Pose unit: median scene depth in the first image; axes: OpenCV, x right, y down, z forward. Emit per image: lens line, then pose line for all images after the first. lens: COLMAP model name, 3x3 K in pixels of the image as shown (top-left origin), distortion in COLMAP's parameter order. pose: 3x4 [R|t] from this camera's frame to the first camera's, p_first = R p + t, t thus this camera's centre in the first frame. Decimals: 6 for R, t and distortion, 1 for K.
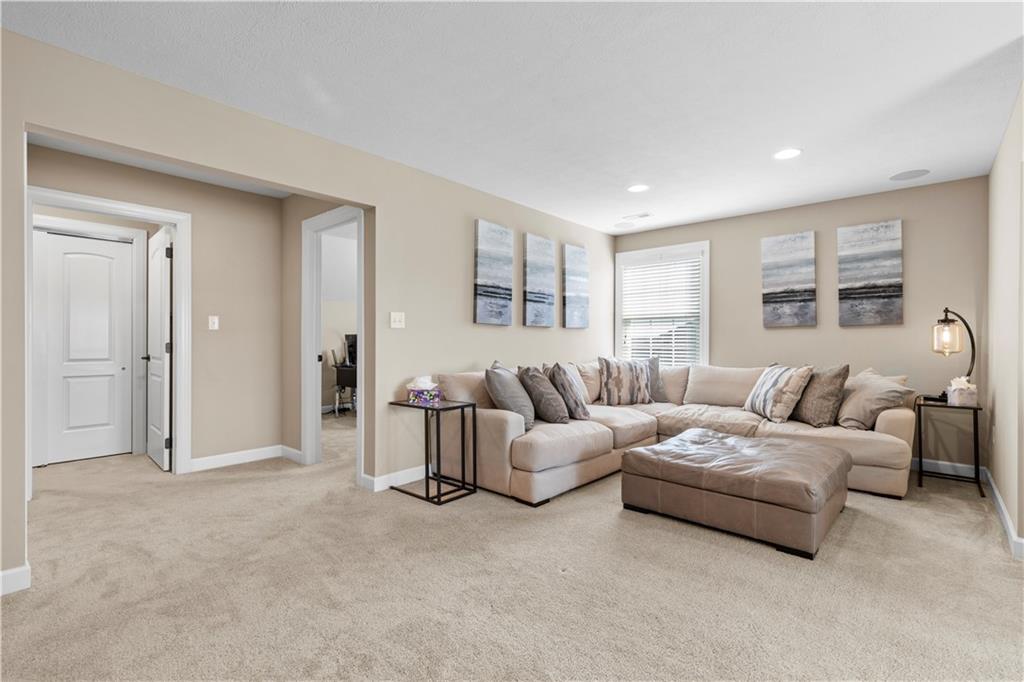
lens RADIAL K [[466.2, 0, 514.6], [0, 466.2, 338.4], [0, 0, 1]] dist [0.005982, -0.000116]
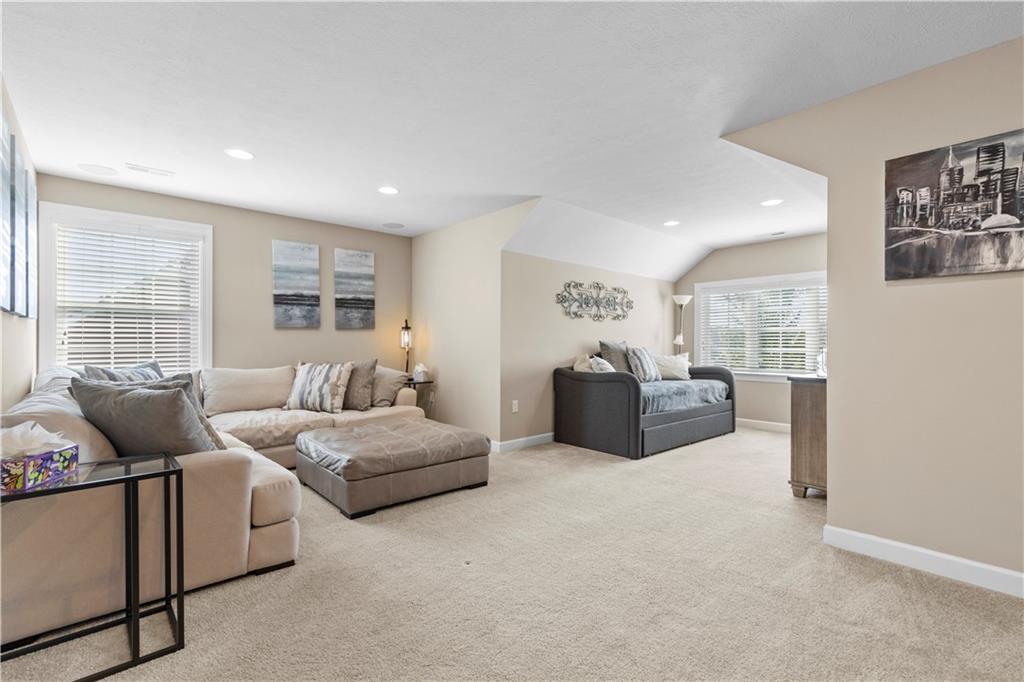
lens RADIAL K [[466.2, 0, 514.7], [0, 466.2, 343.9], [0, 0, 1]] dist [0.005982, -0.000116]
pose [[0.116329, -0.007063, 0.993186, -0.483919], [-0.005842, 0.999953, 0.007795, 0.001027], [-0.993194, -0.006709, 0.116282, 0.417360]]
